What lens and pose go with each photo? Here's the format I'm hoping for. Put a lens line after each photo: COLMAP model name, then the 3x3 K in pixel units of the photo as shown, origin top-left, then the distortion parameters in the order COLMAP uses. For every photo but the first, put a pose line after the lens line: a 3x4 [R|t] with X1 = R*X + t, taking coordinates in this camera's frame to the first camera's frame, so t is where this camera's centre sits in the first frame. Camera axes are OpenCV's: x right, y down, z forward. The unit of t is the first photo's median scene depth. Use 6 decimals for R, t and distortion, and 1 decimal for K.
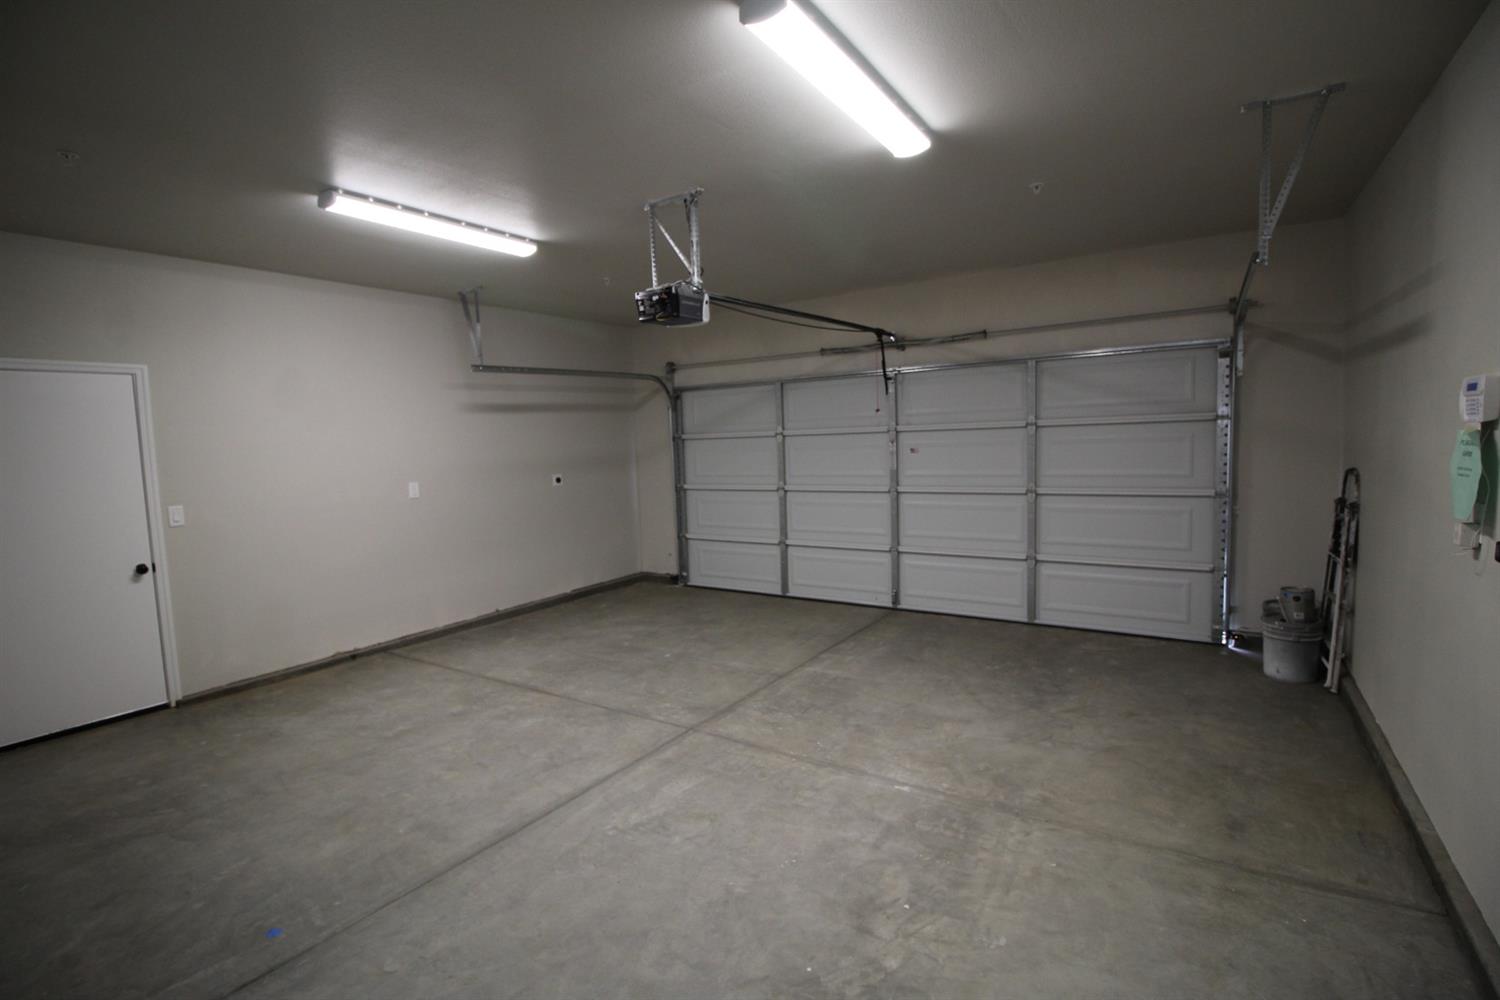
lens RADIAL K [[699.1, 0, 744.6], [0, 699.1, 497.4], [0, 0, 1]] dist [-0.000187, -0.012229]
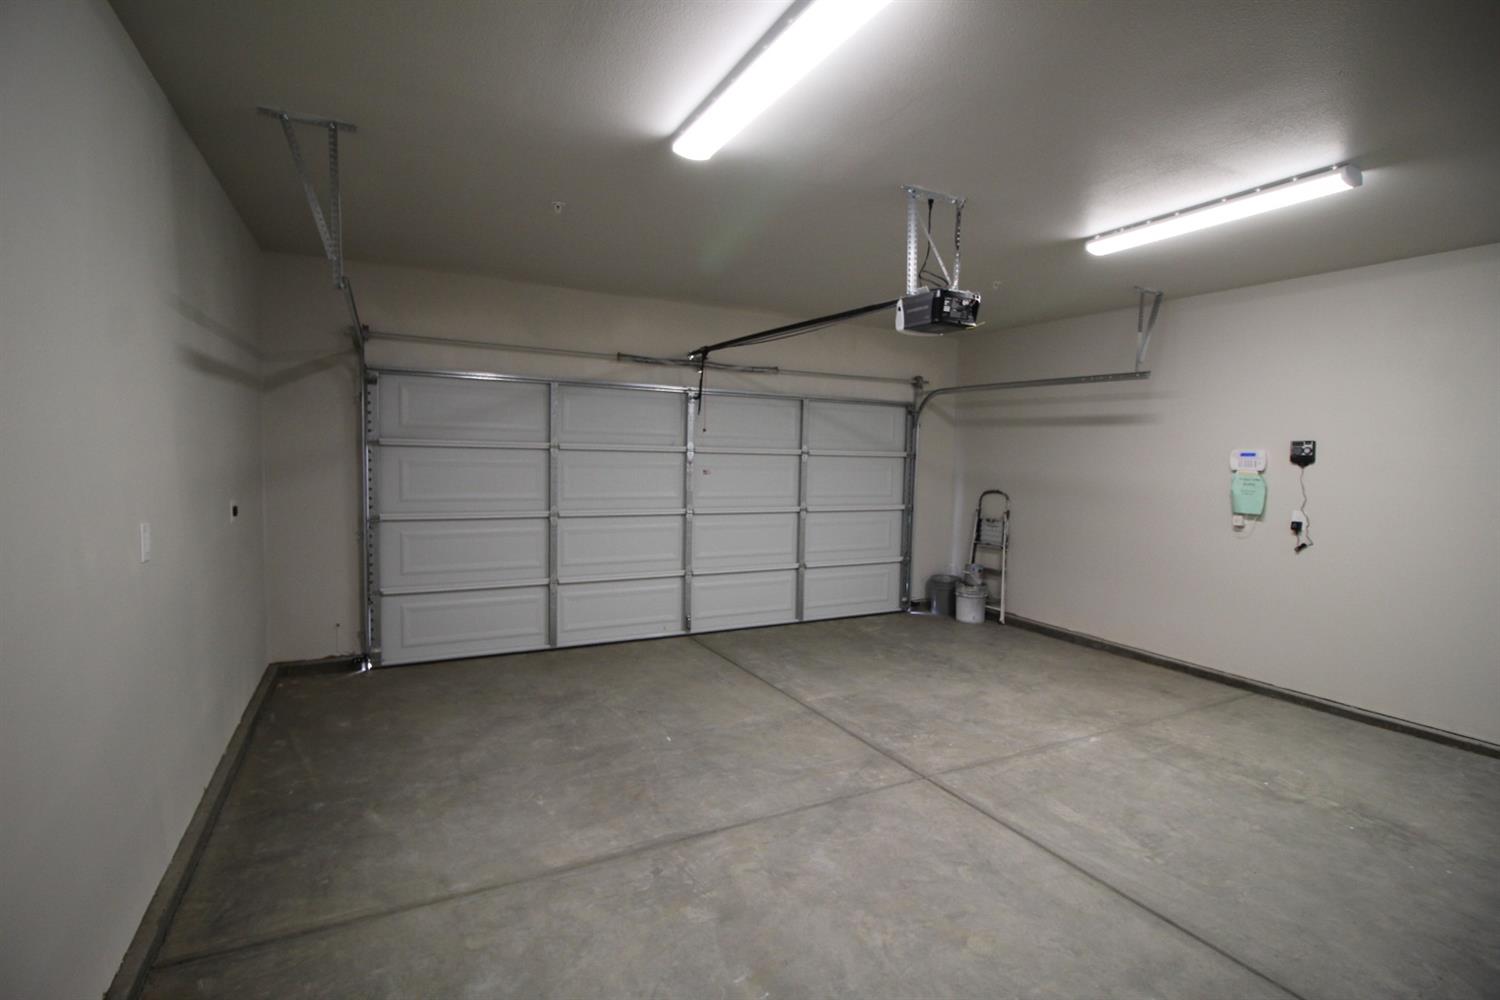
lens RADIAL K [[699.1, 0, 744.6], [0, 699.1, 497.4], [0, 0, 1]] dist [-0.000187, -0.012229]
pose [[0.483971, -0.009356, 0.875034, -0.881278], [0.032968, 0.999428, -0.007548, -0.030836], [-0.874463, 0.032501, 0.484002, 0.674411]]
